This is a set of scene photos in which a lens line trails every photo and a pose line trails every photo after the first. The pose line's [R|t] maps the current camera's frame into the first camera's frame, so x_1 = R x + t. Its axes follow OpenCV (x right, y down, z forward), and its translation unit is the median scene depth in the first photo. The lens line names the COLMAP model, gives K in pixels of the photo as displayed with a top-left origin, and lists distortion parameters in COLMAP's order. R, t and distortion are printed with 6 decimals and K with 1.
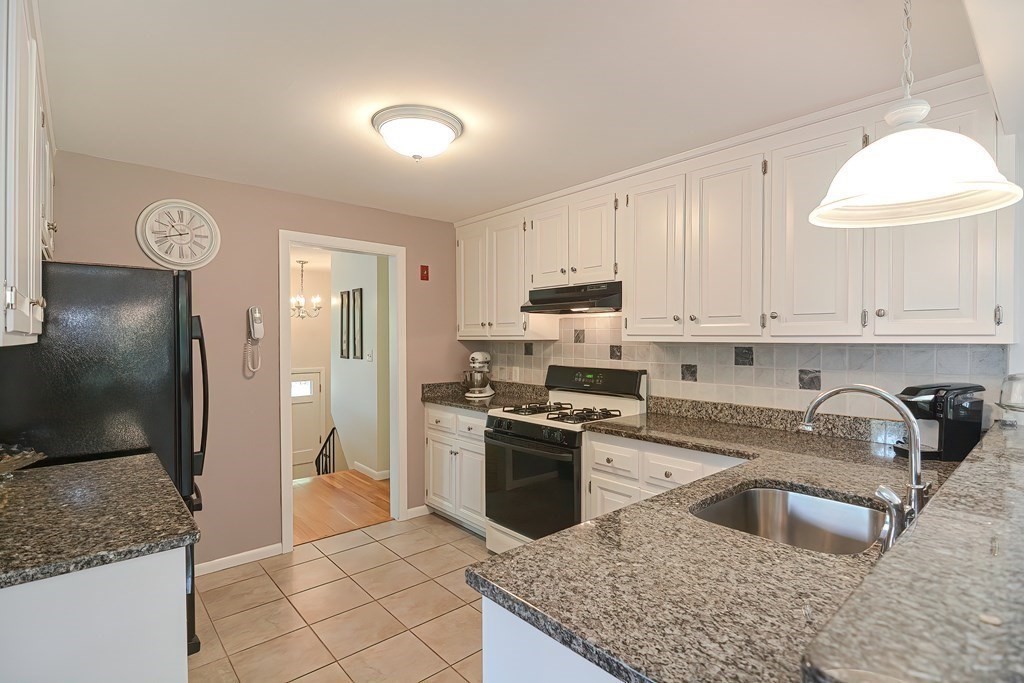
lens RADIAL K [[499.8, 0, 516.4], [0, 499.8, 343.7], [0, 0, 1]] dist [0.000481, -0.007385]
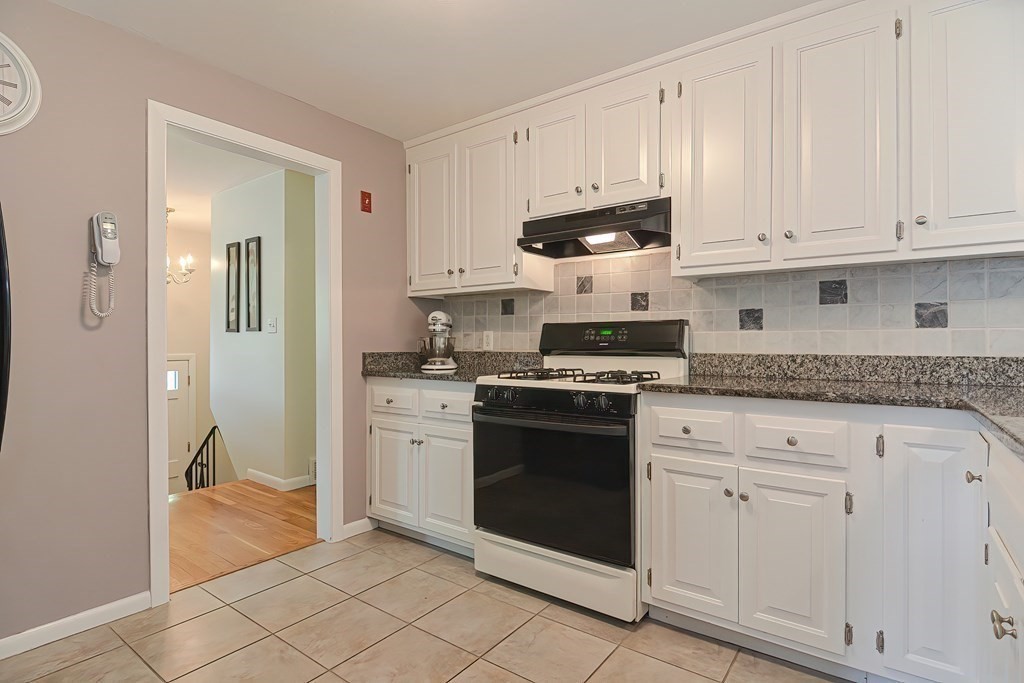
lens RADIAL K [[499.8, 0, 513.0], [0, 499.8, 350.5], [0, 0, 1]] dist [0.000481, -0.007385]
pose [[0.974090, 0.002646, 0.226147, -0.160689], [-0.001619, 0.999988, -0.004730, 0.092786], [-0.226157, 0.004242, 0.974082, 0.271842]]
